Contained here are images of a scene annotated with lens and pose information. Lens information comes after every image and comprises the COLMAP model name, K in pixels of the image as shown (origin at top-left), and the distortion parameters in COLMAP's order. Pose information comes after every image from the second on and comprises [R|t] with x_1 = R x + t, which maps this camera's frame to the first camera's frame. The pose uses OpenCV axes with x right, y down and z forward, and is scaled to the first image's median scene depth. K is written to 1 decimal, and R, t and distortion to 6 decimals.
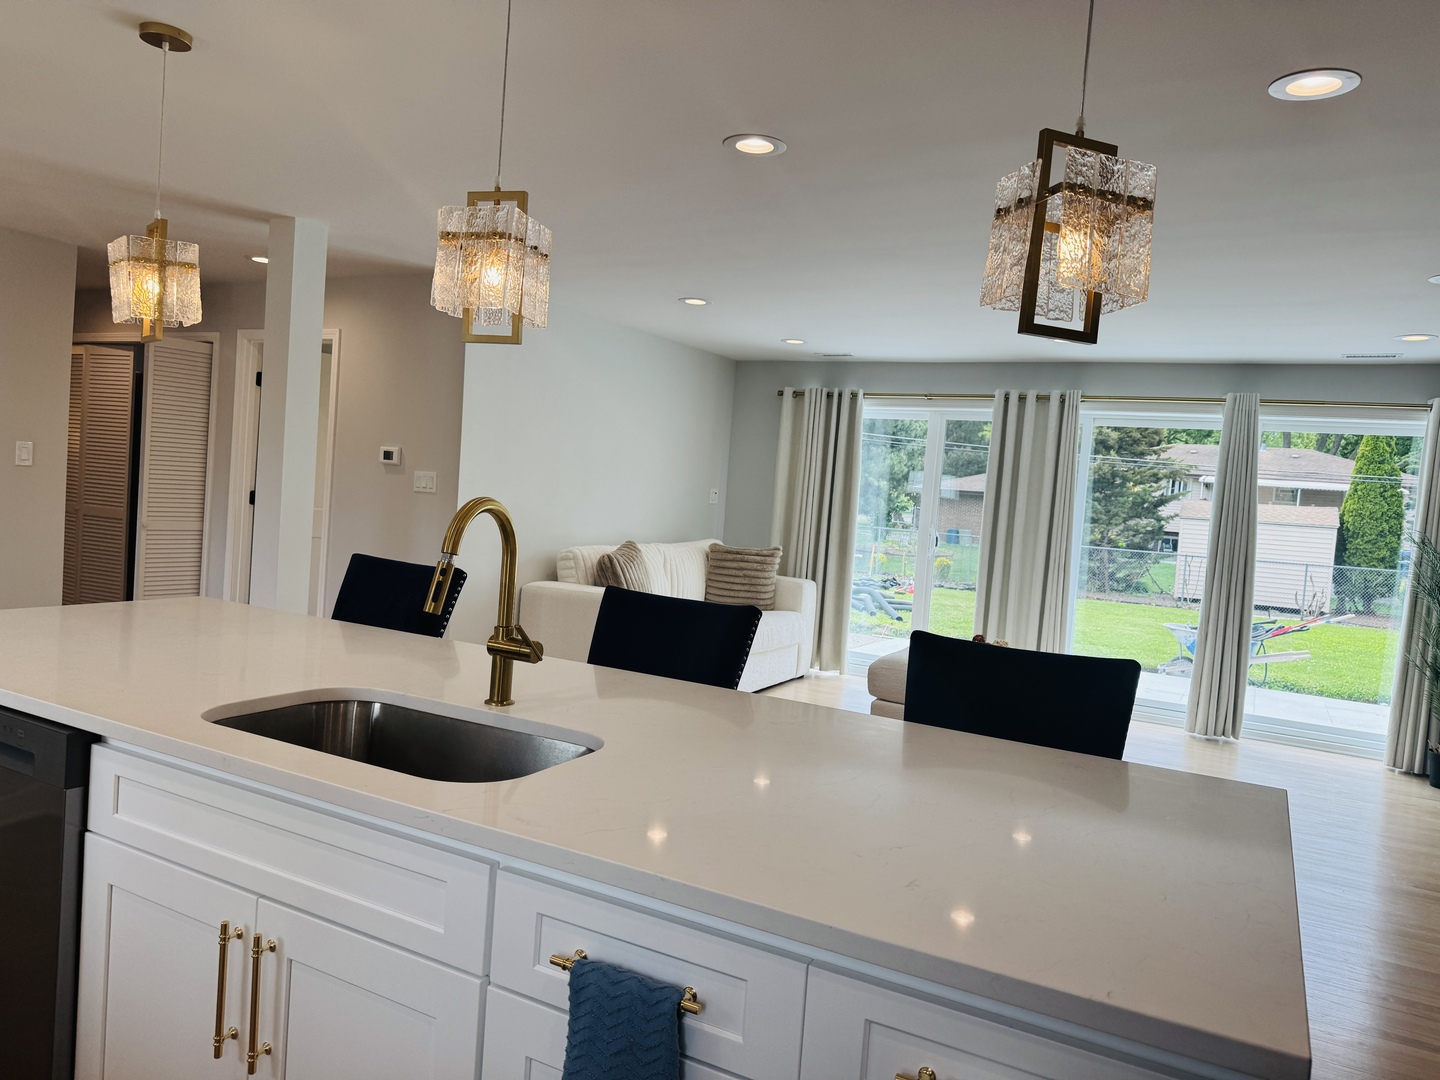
lens RADIAL K [[1011.3, 0, 708.8], [0, 1011.3, 524.5], [0, 0, 1]] dist [0.059578, -0.072672]
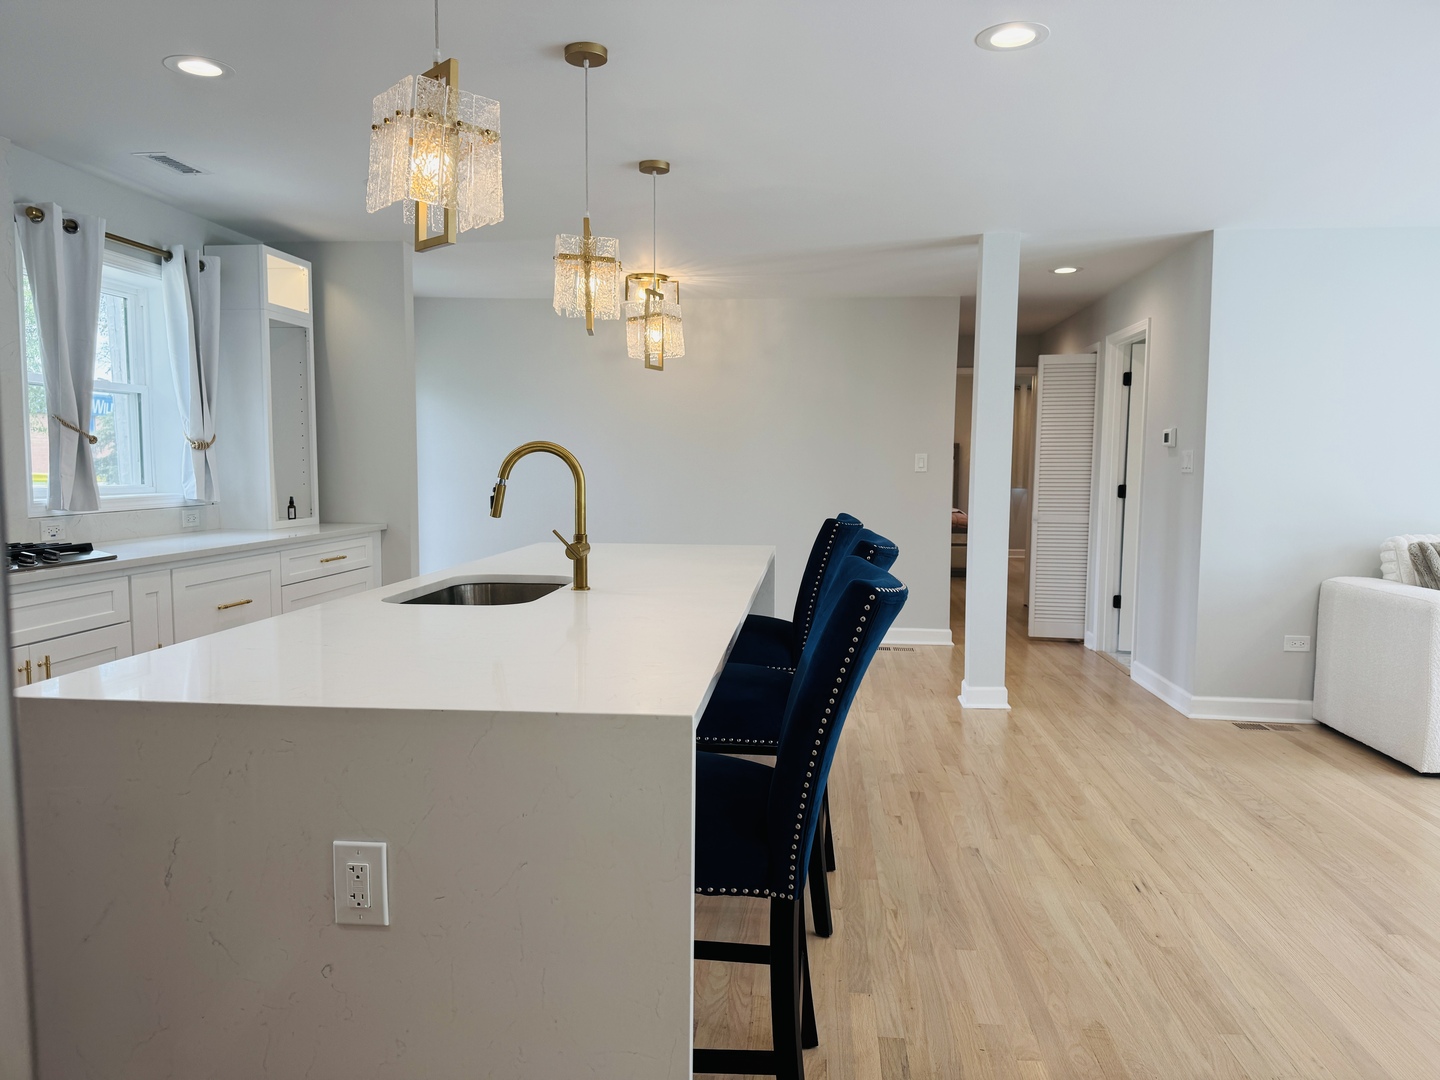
lens RADIAL K [[1011.3, 0, 716.2], [0, 1011.3, 554.8], [0, 0, 1]] dist [0.059578, -0.072672]
pose [[0.391114, 0.013390, -0.920245, 0.318787], [-0.011397, 0.999888, 0.009705, 0.030010], [0.920272, 0.006692, 0.391223, 0.174732]]
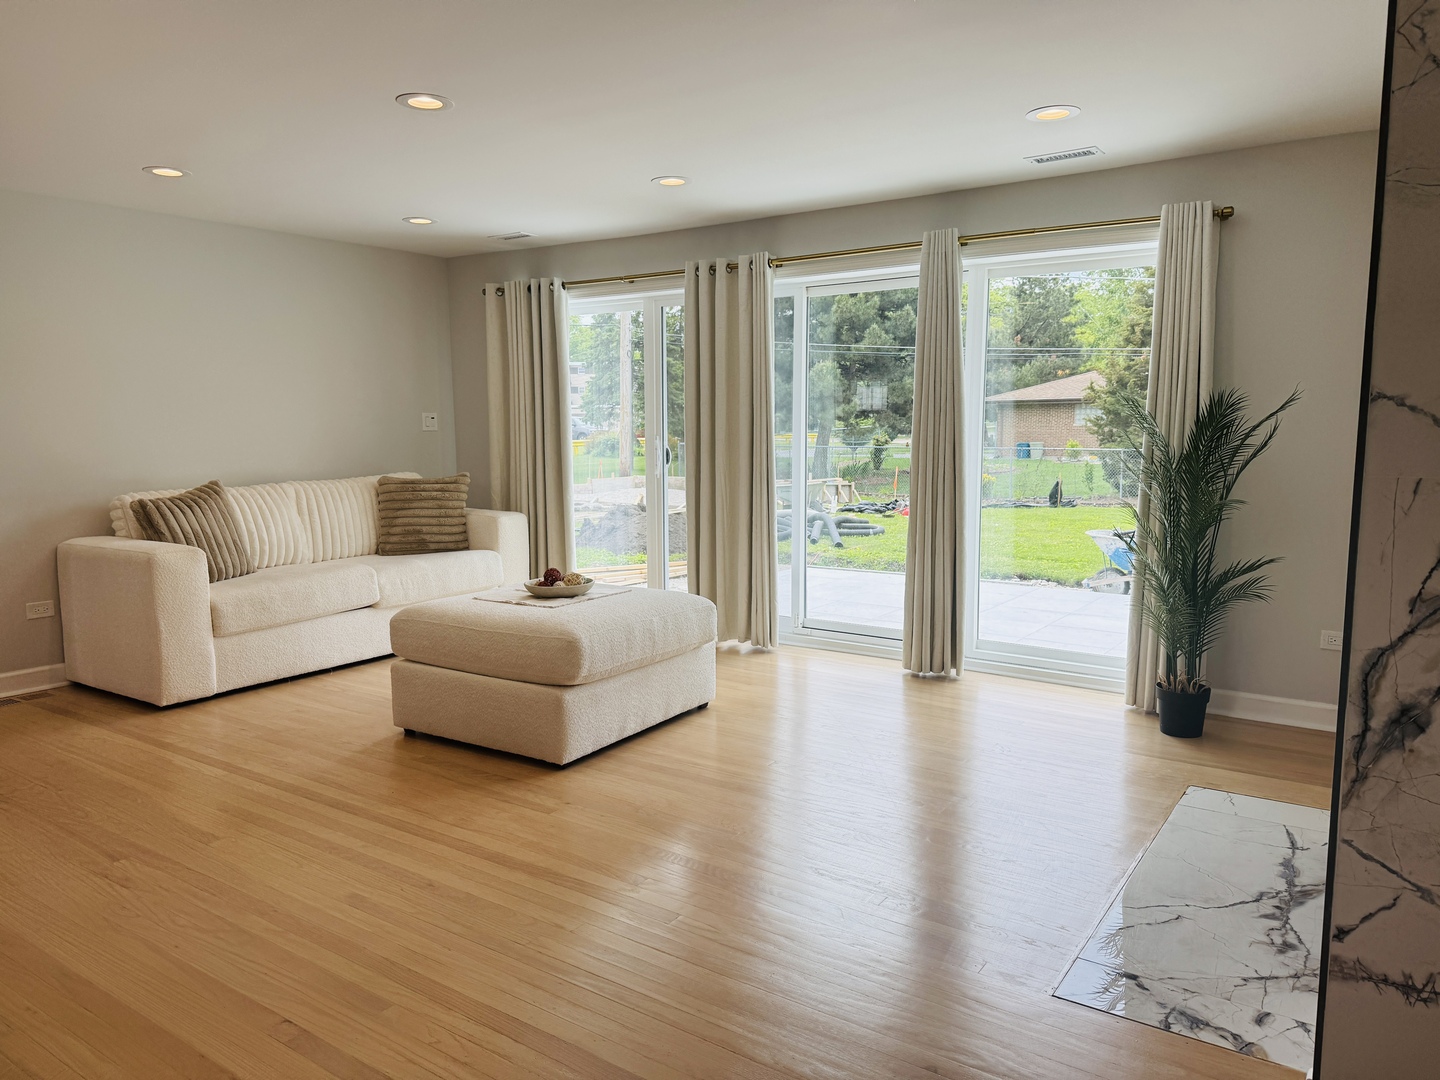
lens RADIAL K [[1011.3, 0, 726.6], [0, 1011.3, 550.7], [0, 0, 1]] dist [0.059578, -0.072672]
pose [[0.992726, -0.064409, -0.101717, 0.367859], [0.073147, 0.993722, 0.084651, 0.028372], [0.095626, -0.091476, 0.991205, 0.175736]]
